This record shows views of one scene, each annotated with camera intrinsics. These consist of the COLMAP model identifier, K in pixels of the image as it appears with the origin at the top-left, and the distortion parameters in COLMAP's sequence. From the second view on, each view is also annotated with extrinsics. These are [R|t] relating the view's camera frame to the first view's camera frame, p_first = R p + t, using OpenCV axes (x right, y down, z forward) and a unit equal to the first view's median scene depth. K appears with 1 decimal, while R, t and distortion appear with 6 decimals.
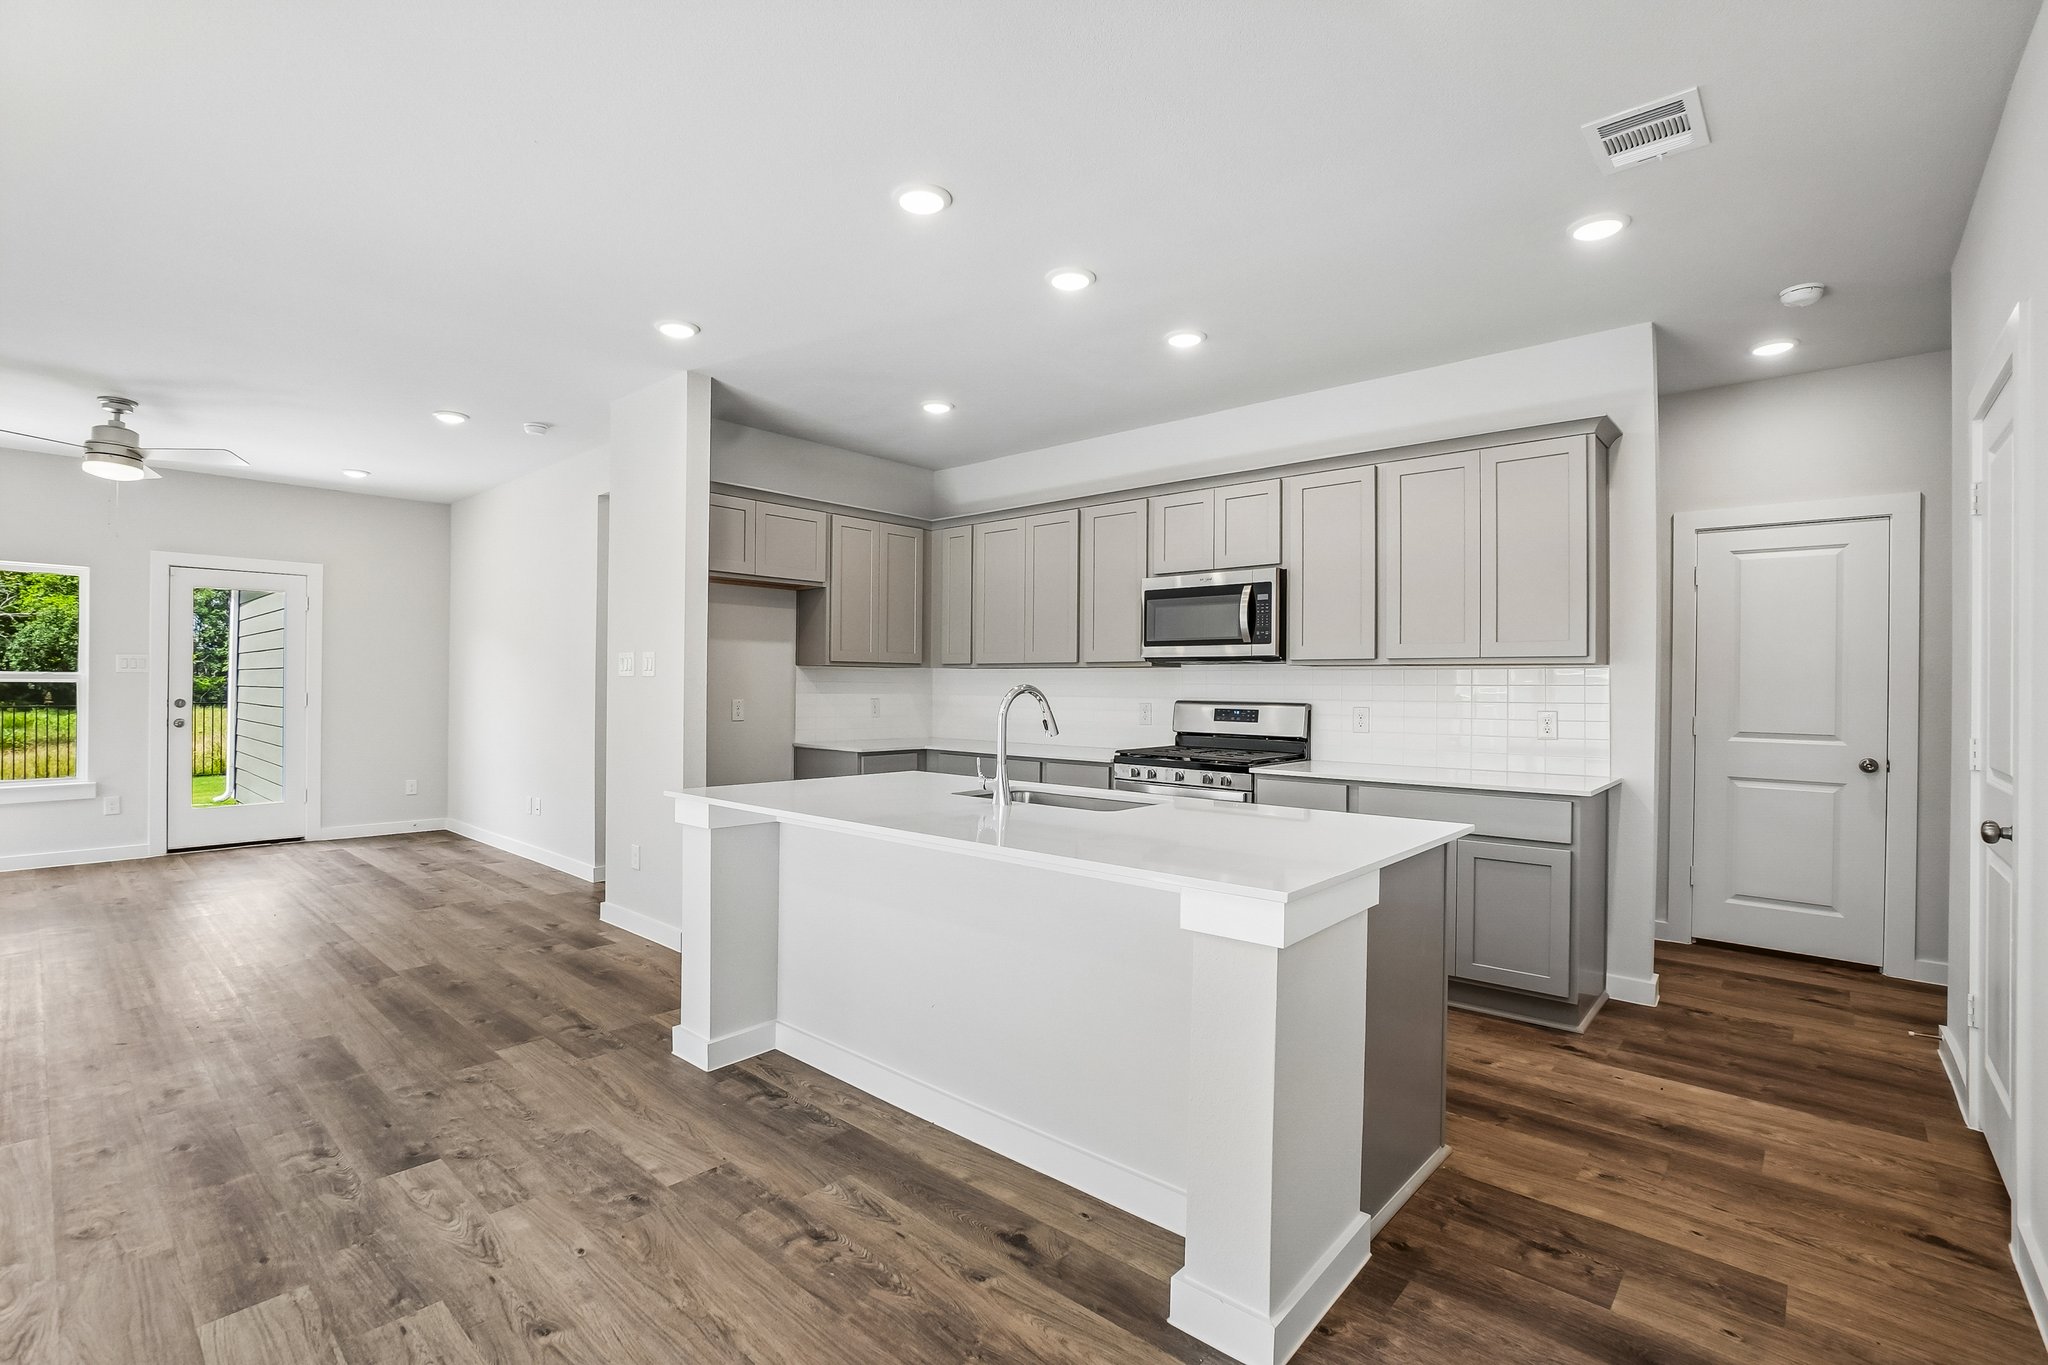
lens RADIAL K [[948.3, 0, 1024.0], [0, 948.3, 682.5], [0, 0, 1]] dist [-0.041412, 0.000412]
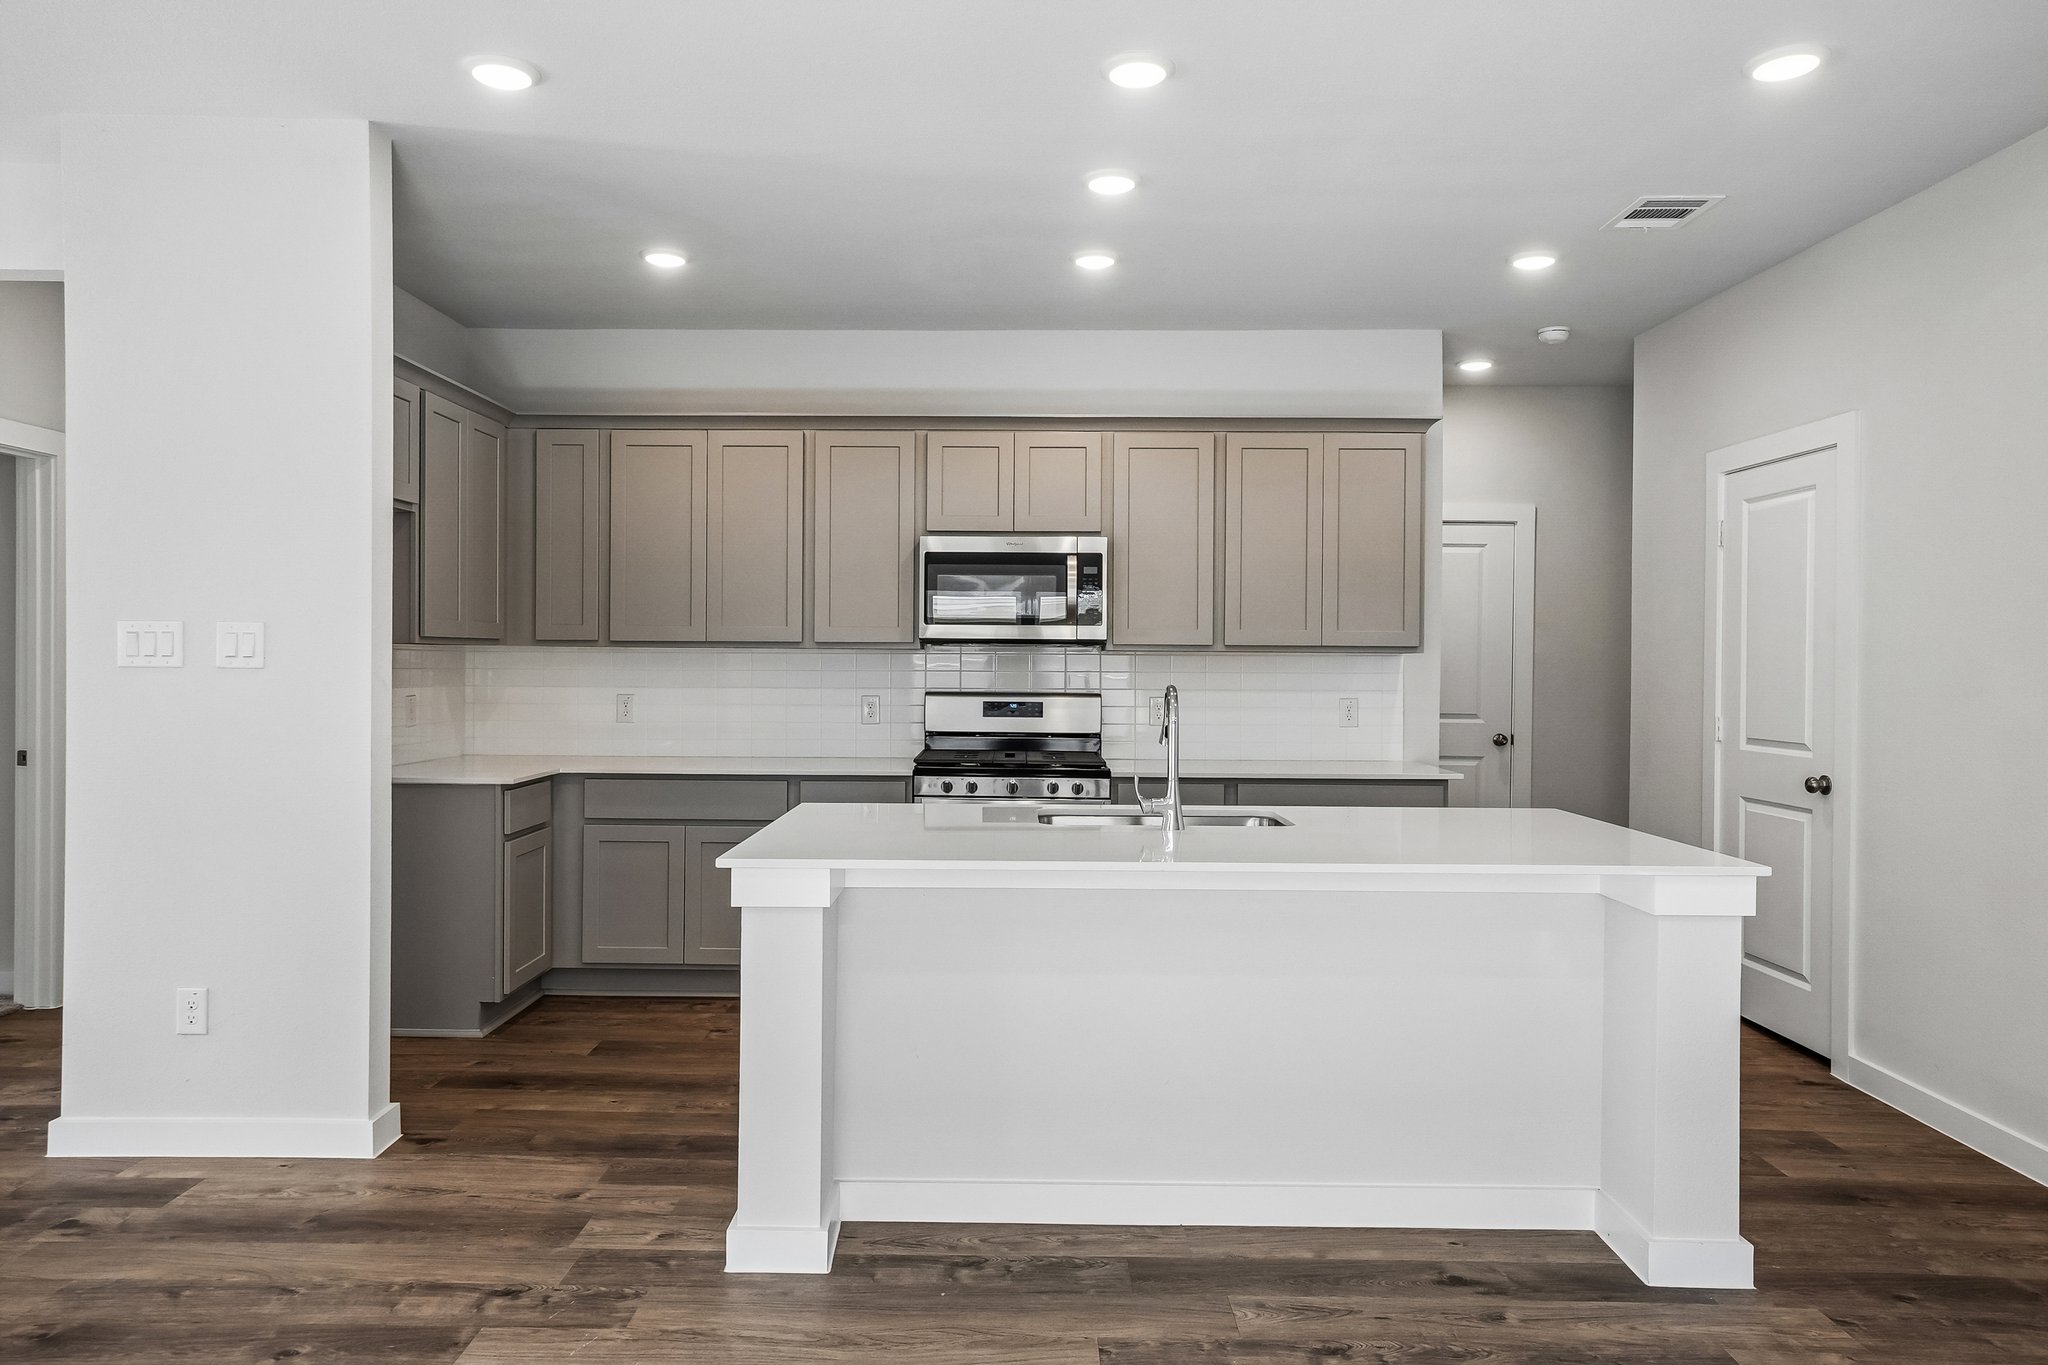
lens RADIAL K [[1340.1, 0, 1027.4], [0, 1340.1, 666.4], [0, 0, 1]] dist [-0.005000, 0.028374]
pose [[0.744943, -0.006508, 0.667097, -0.741168], [-0.004342, 0.999884, 0.014603, -0.026741], [-0.667114, -0.013775, 0.744828, 0.171377]]
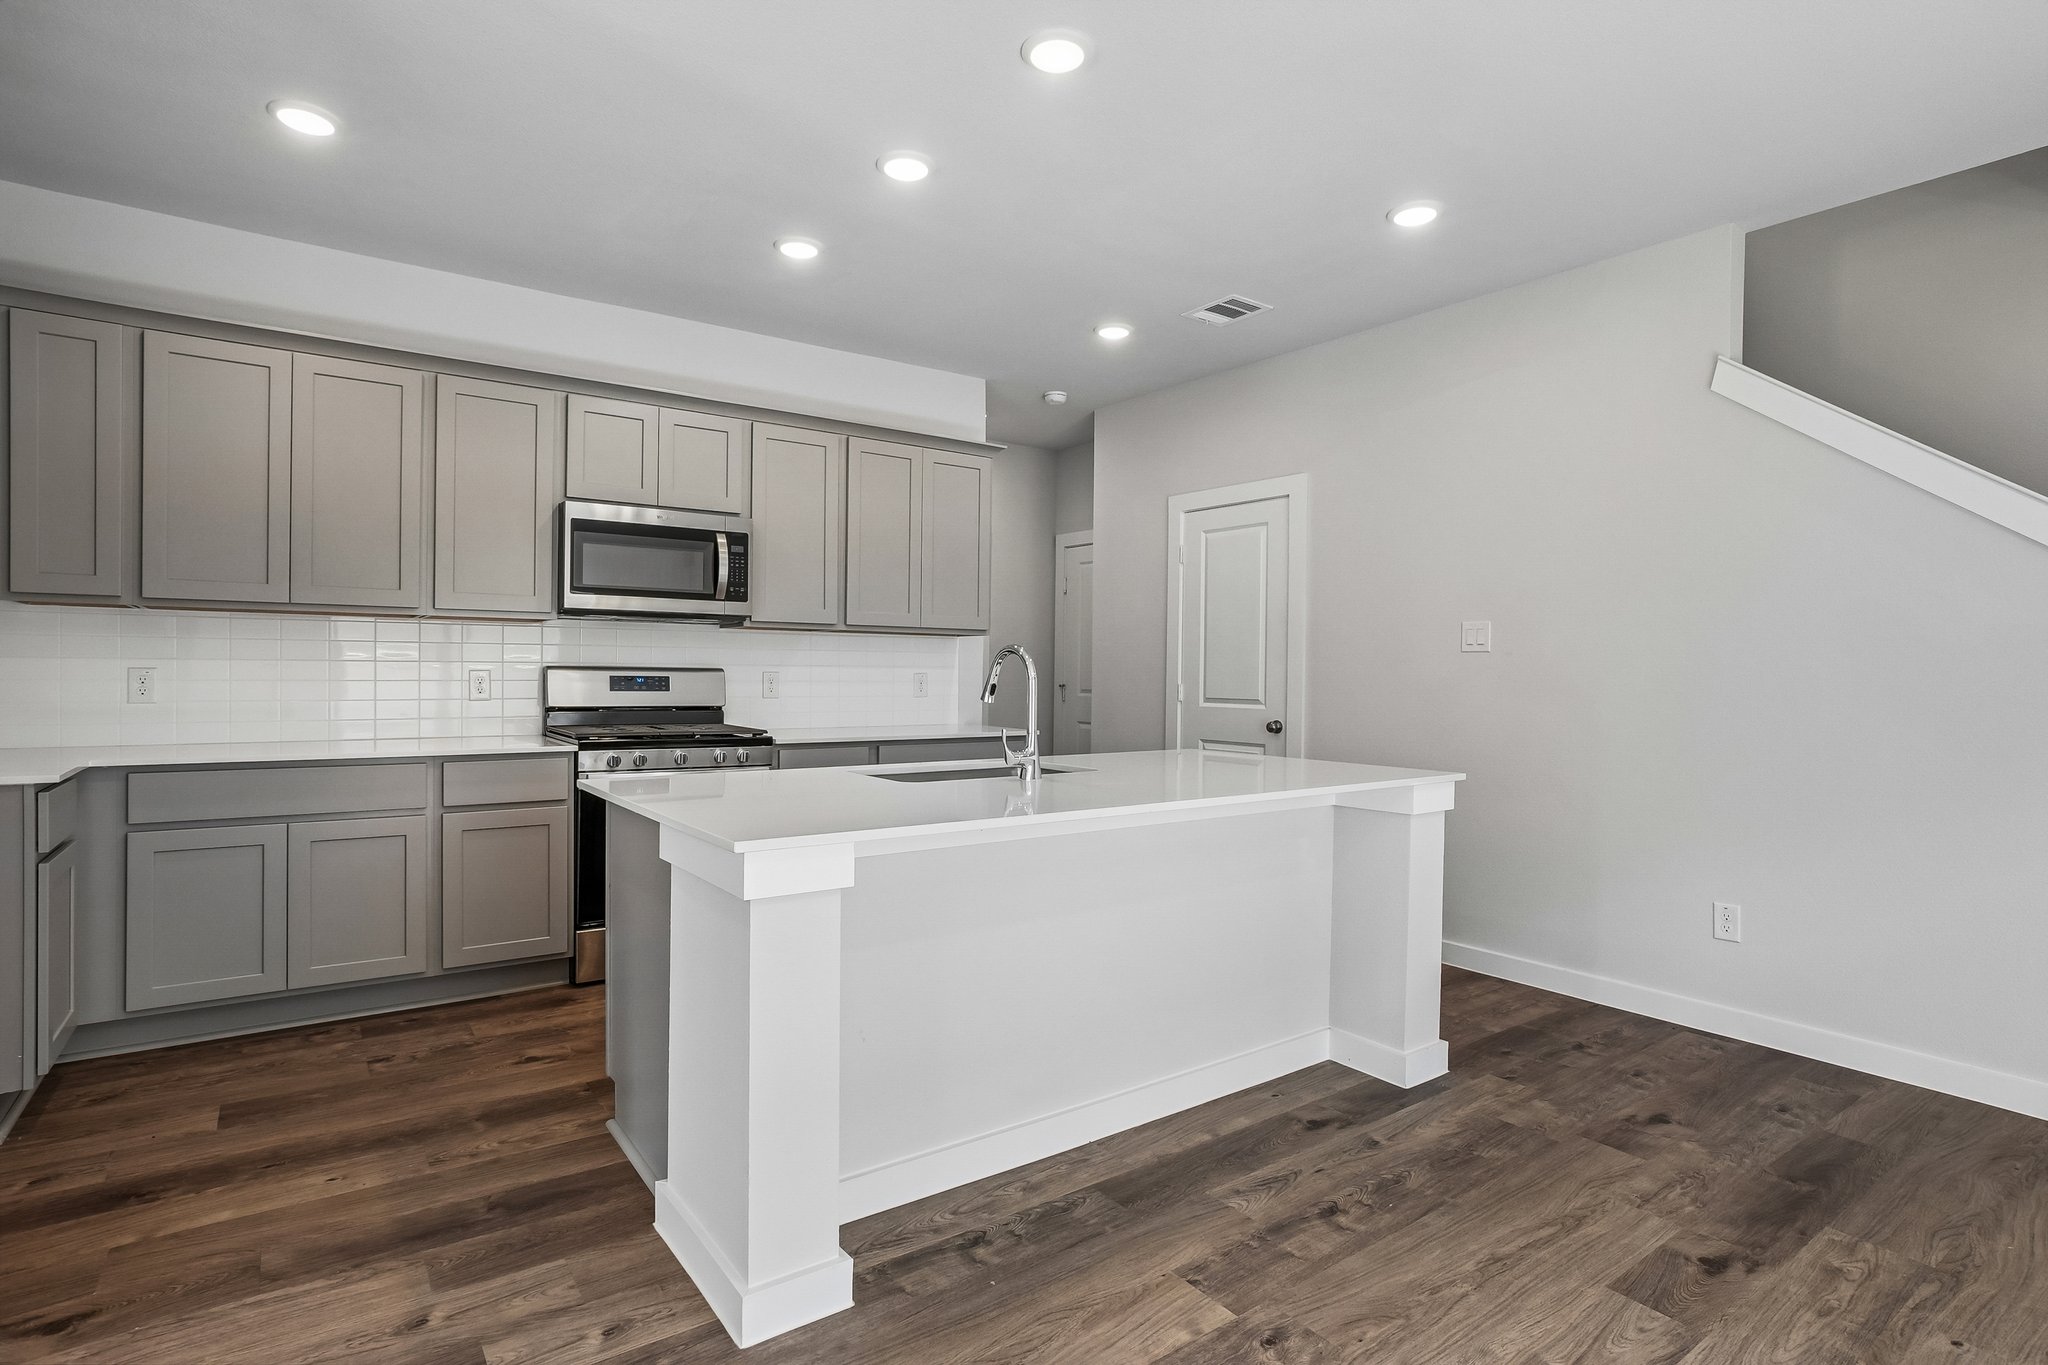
lens RADIAL K [[1016.7, 0, 1024.0], [0, 1016.7, 682.5], [0, 0, 1]] dist [-0.048857, 0.023729]
pose [[0.207368, -0.018308, 0.978092, -0.782528], [-0.014595, 0.999656, 0.021806, 0.013060], [-0.978154, -0.018797, 0.207030, 0.664395]]
